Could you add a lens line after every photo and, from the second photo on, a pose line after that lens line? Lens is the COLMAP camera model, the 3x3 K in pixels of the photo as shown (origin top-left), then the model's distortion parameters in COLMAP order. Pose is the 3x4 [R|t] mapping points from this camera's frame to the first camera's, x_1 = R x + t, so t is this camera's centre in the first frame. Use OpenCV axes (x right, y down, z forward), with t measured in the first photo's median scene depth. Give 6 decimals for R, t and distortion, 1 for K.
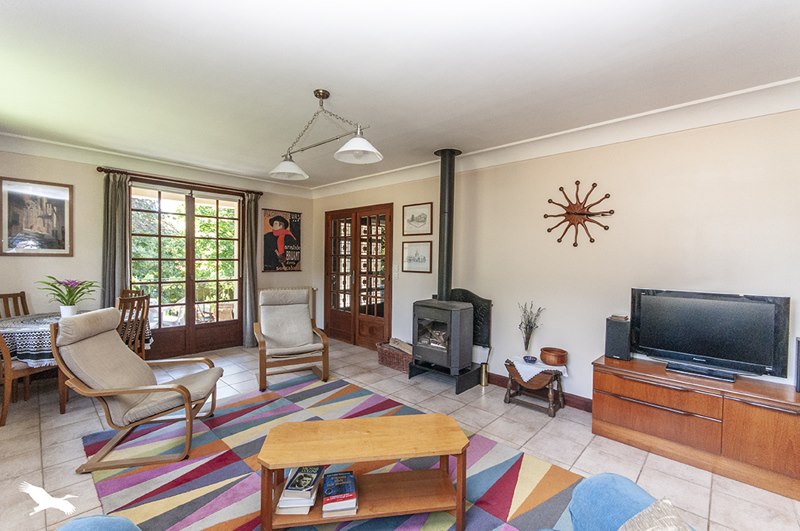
lens RADIAL K [[354.6, 0, 406.5], [0, 354.6, 264.9], [0, 0, 1]] dist [-0.000511, -0.000222]
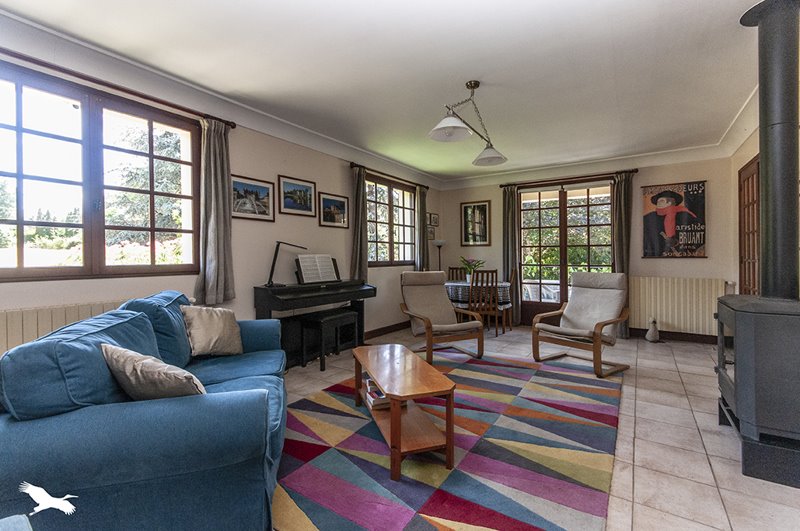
lens RADIAL K [[354.6, 0, 400.4], [0, 354.6, 262.5], [0, 0, 1]] dist [-0.000511, -0.000222]
pose [[0.149191, 0.006308, -0.988788, 0.475093], [-0.006551, 0.999964, 0.005391, 0.038113], [0.988787, 0.005673, 0.149227, 0.327513]]
